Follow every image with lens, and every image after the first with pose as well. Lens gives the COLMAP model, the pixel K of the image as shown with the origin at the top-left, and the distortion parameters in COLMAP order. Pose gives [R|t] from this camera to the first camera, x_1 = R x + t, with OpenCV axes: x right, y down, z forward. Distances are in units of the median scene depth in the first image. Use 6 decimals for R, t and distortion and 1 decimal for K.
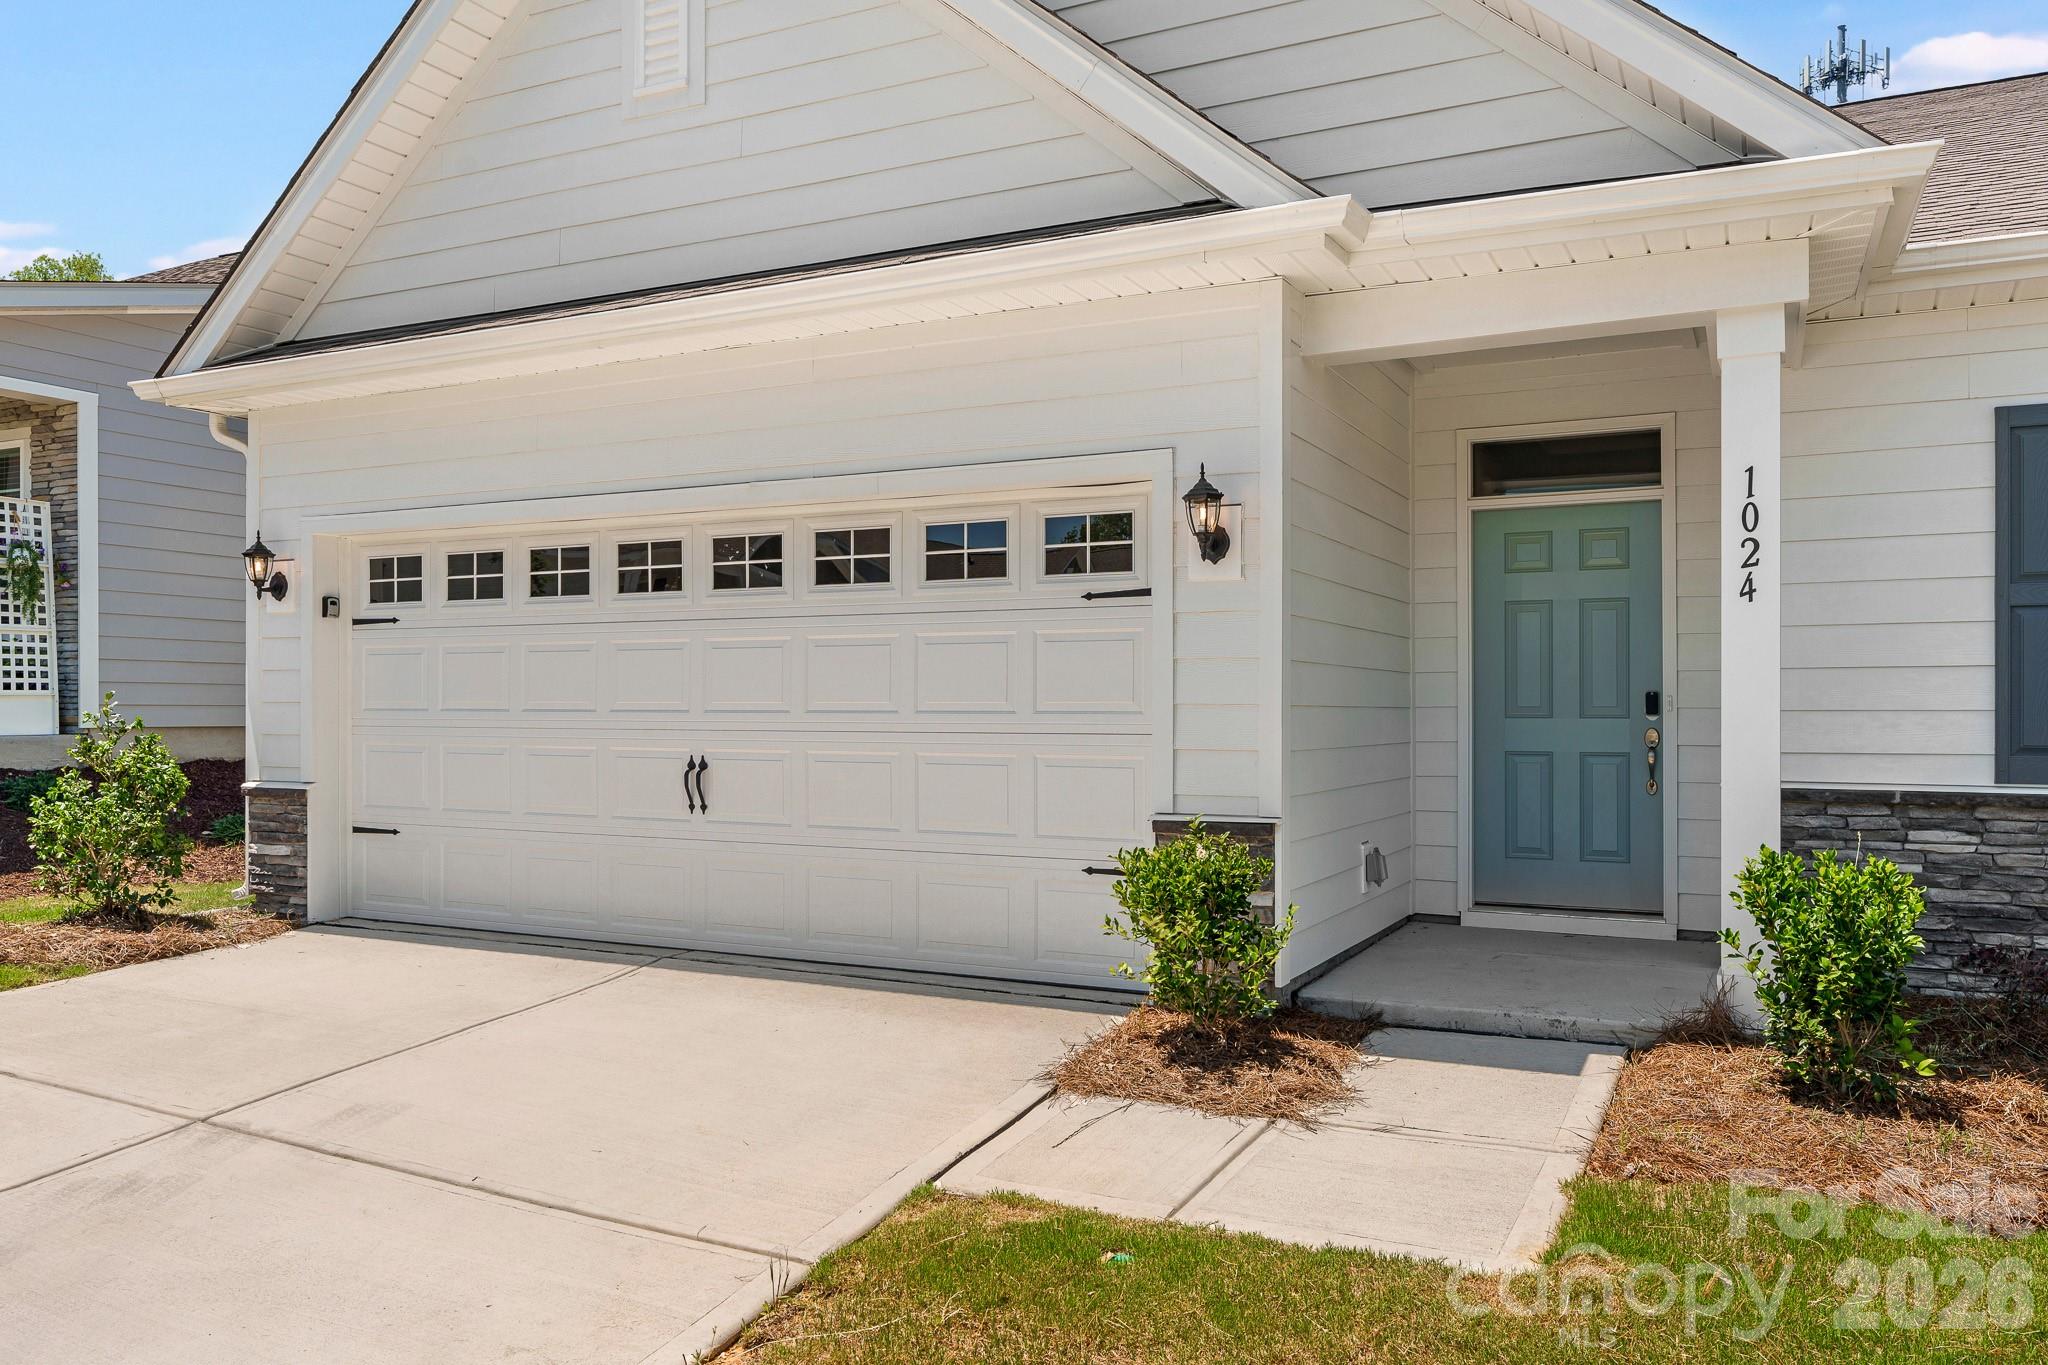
lens RADIAL K [[1515.0, 0, 1026.6], [0, 1515.0, 699.4], [0, 0, 1]] dist [0.003367, -0.002851]
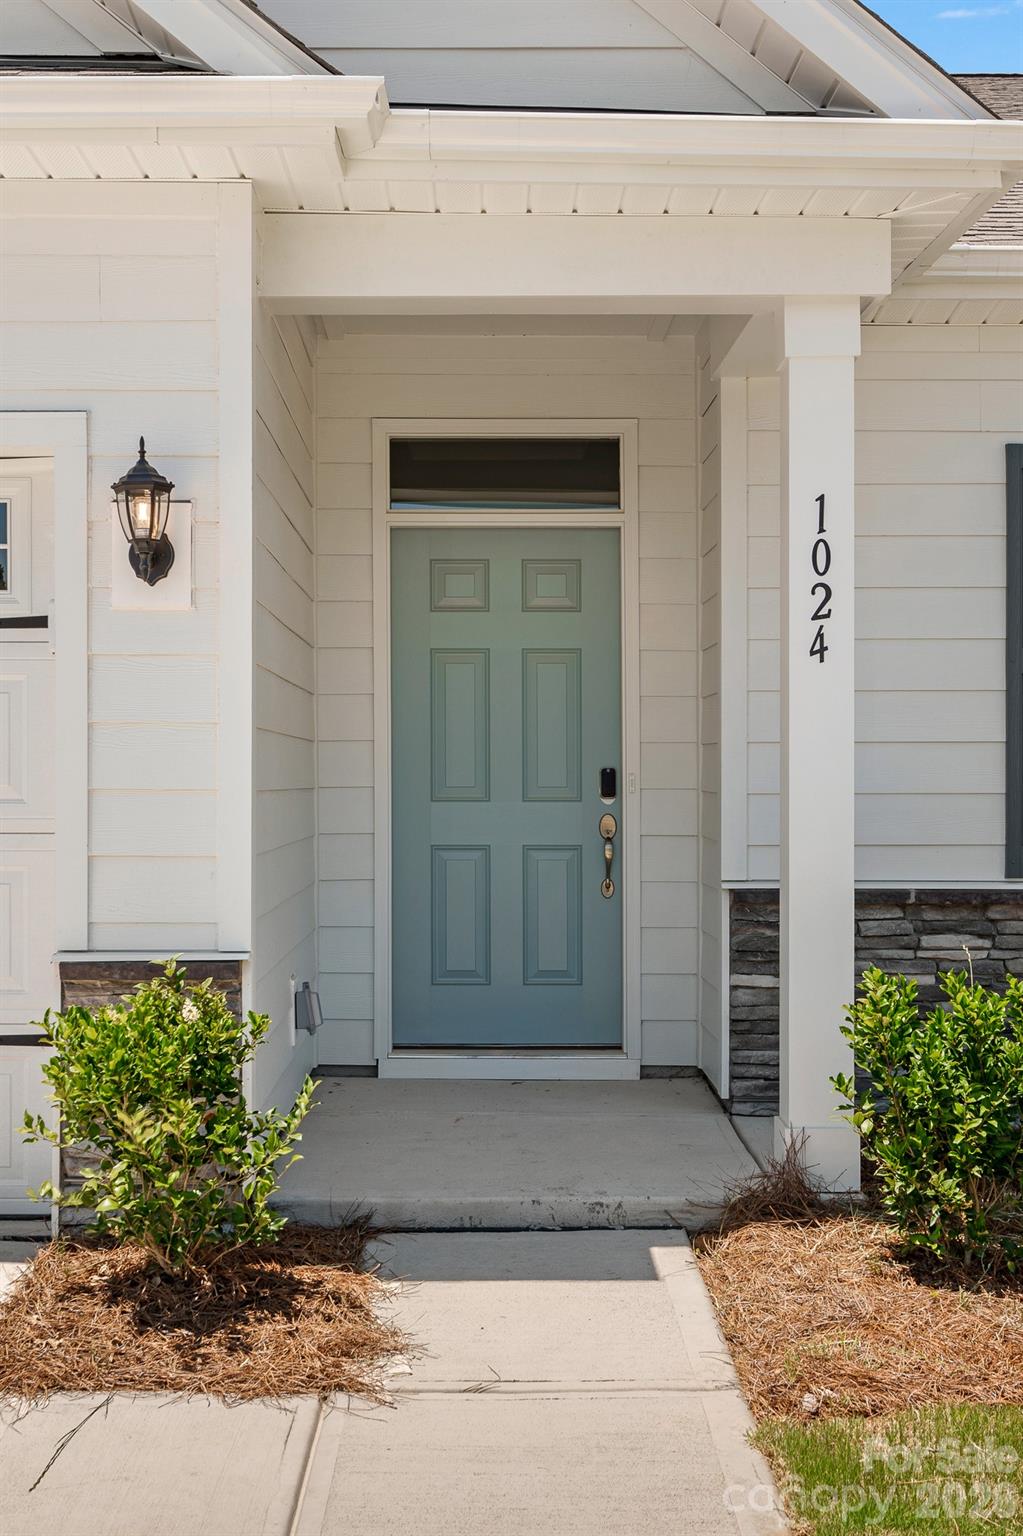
lens RADIAL K [[1995.0, 0, 511.5], [0, 1995.0, 768.0], [0, 0, 1]] dist [0.016855, -0.022343]
pose [[0.892973, 0.002712, 0.450102, -0.110295], [-0.003818, 0.999992, 0.001550, -0.006970], [-0.450094, -0.003103, 0.892976, 0.094665]]
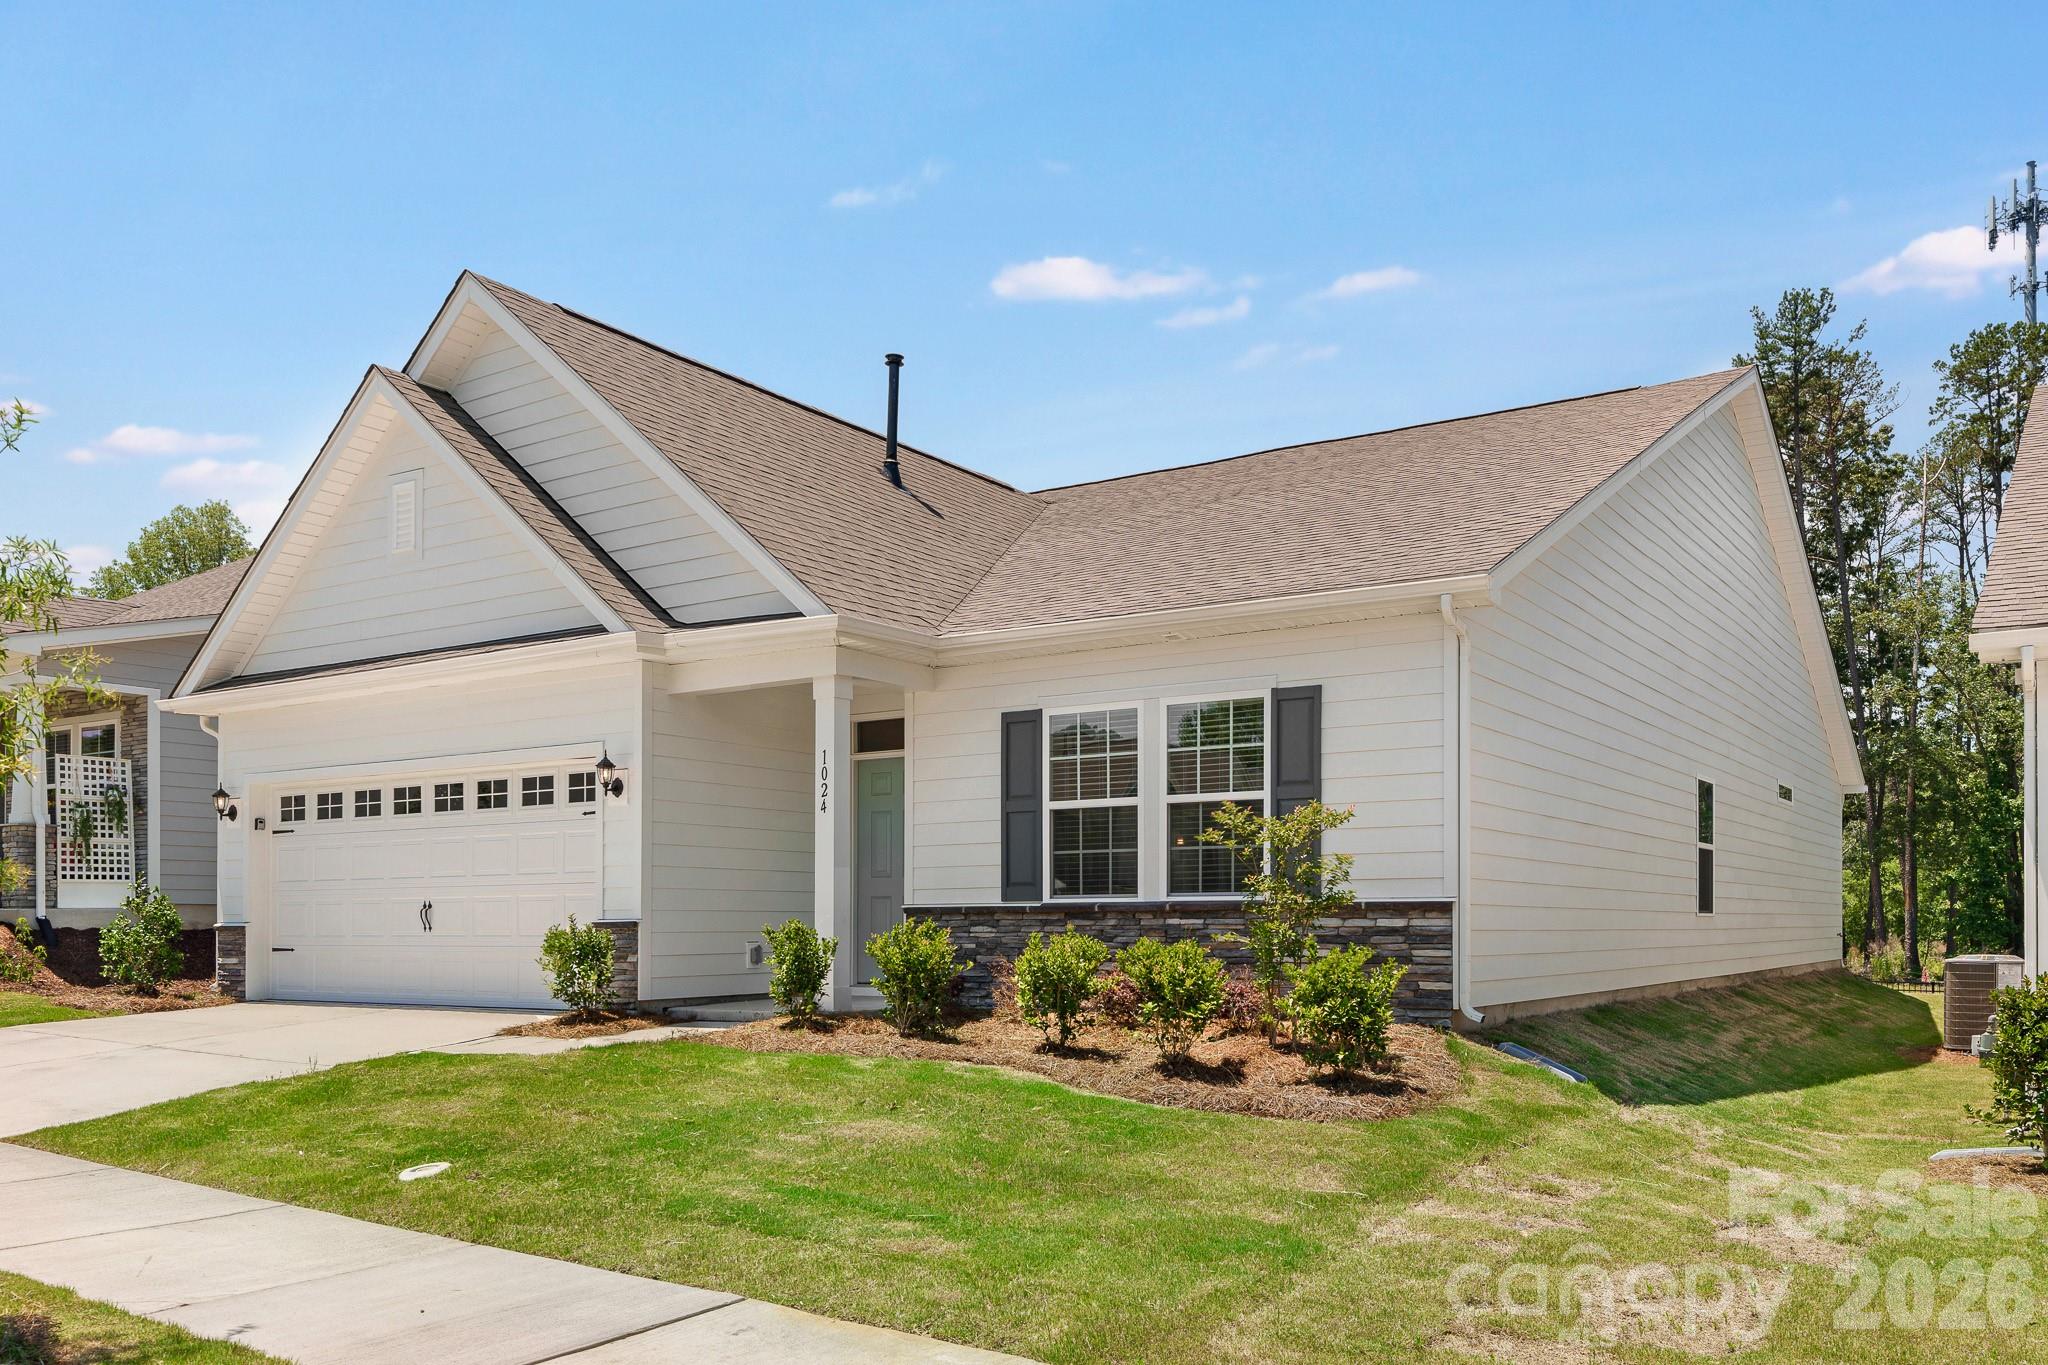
lens RADIAL K [[1702.6, 0, 1021.5], [0, 1702.6, 884.3], [0, 0, 1]] dist [0.011424, 0.004737]
pose [[0.991596, -0.008932, -0.129063, 0.797455], [0.006251, 0.999756, -0.021164, 0.067046], [0.129221, 0.020180, 0.991410, -1.012731]]
